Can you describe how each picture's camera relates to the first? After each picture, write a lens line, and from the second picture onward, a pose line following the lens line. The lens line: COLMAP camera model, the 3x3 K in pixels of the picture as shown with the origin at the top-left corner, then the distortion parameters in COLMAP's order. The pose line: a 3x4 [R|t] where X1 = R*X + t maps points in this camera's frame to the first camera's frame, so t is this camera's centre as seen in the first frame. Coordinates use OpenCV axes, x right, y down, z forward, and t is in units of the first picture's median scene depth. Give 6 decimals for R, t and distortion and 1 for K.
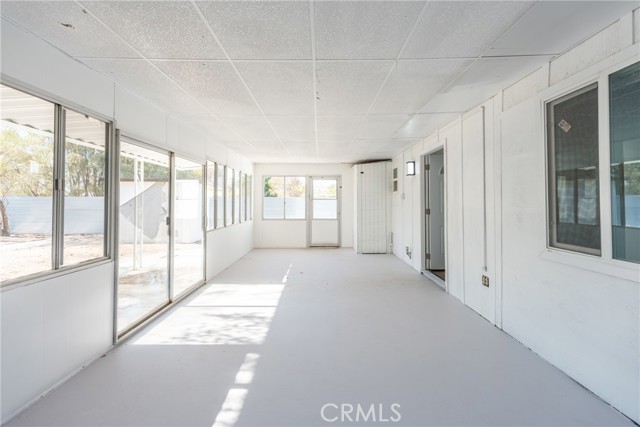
lens RADIAL K [[258.4, 0, 318.5], [0, 258.4, 212.2], [0, 0, 1]] dist [0.018631, -0.000256]
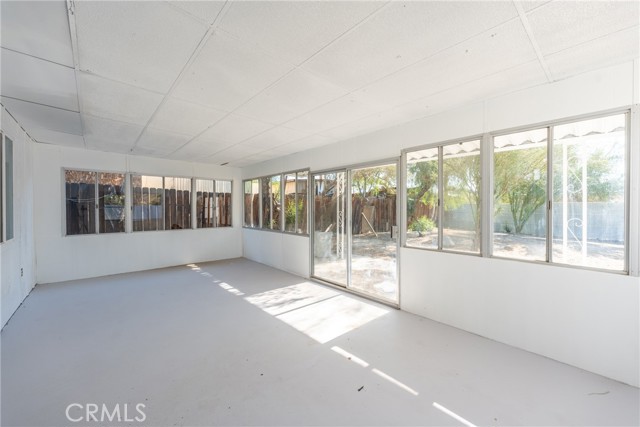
lens RADIAL K [[258.4, 0, 321.5], [0, 258.4, 209.1], [0, 0, 1]] dist [0.018631, -0.000256]
pose [[-0.766229, 0.014151, -0.642411, 0.394906], [0.006423, 0.999876, 0.014365, -0.070909], [0.642535, 0.006881, -0.766225, 2.249666]]
